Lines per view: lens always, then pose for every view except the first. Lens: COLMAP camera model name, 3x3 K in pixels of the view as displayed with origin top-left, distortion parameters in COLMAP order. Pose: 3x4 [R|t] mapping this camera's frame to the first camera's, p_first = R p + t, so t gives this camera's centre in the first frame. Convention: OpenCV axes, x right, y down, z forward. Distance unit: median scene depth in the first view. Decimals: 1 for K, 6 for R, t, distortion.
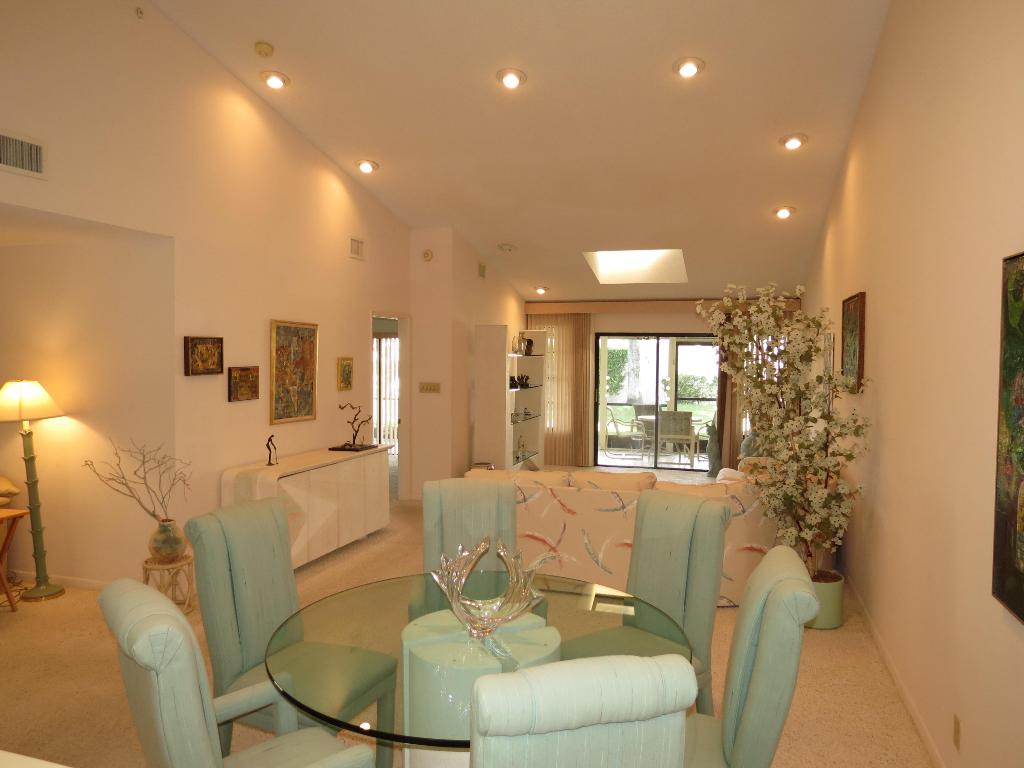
lens RADIAL K [[735.2, 0, 512.0], [0, 735.2, 384.0], [0, 0, 1]] dist [-0.039036, 0.029651]
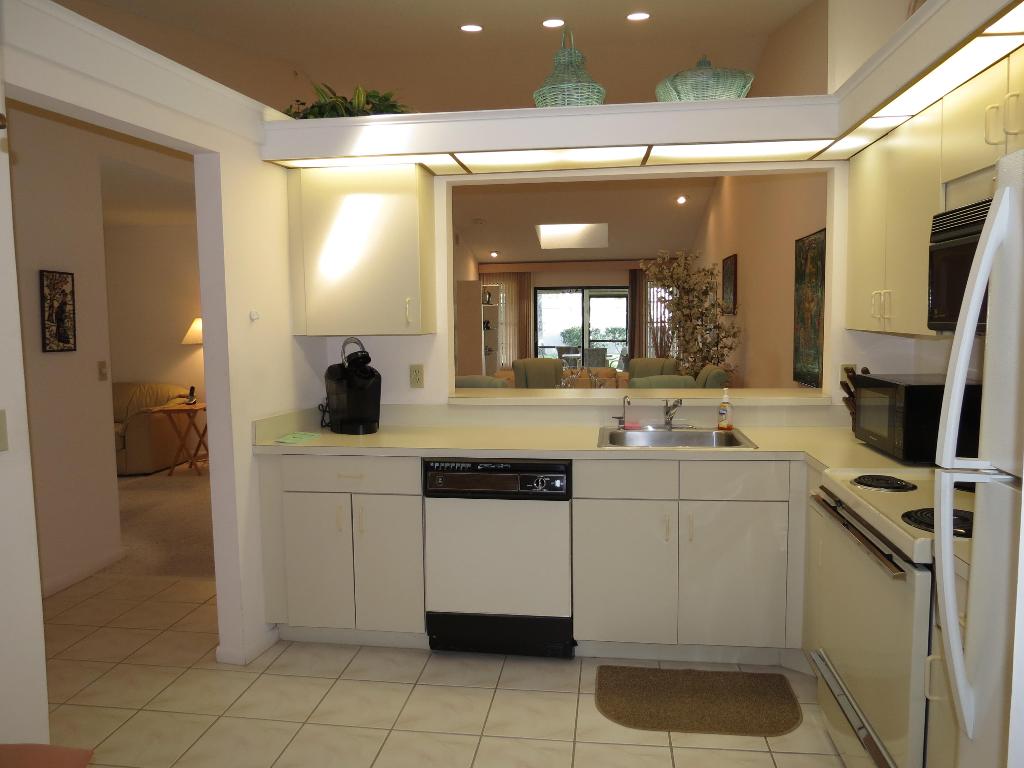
lens RADIAL K [[735.2, 0, 512.0], [0, 735.2, 384.0], [0, 0, 1]] dist [-0.039036, 0.029651]
pose [[0.986330, -0.035353, 0.160944, -0.287698], [0.027374, 0.998296, 0.051529, 0.066608], [-0.162492, -0.046419, 0.985617, -0.551041]]
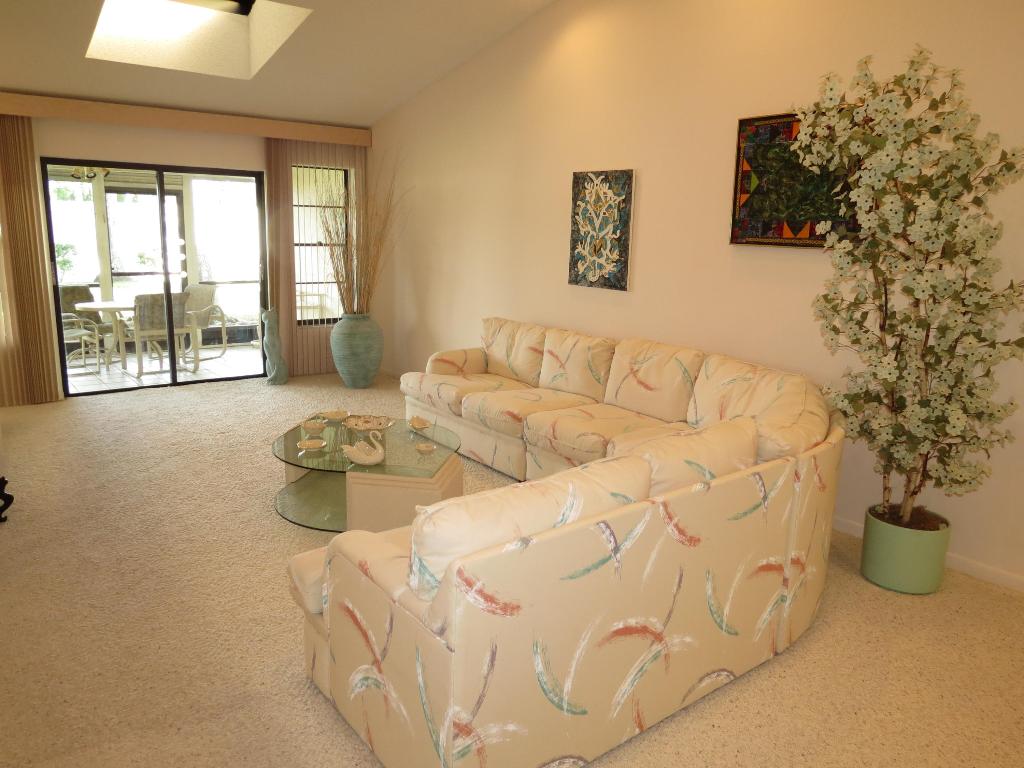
lens RADIAL K [[735.2, 0, 512.0], [0, 735.2, 384.0], [0, 0, 1]] dist [-0.039036, 0.029651]
pose [[0.578856, -0.163937, 0.798780, -0.298538], [0.020152, 0.982159, 0.186969, 0.003382], [-0.815181, -0.092131, 0.571833, 0.835854]]
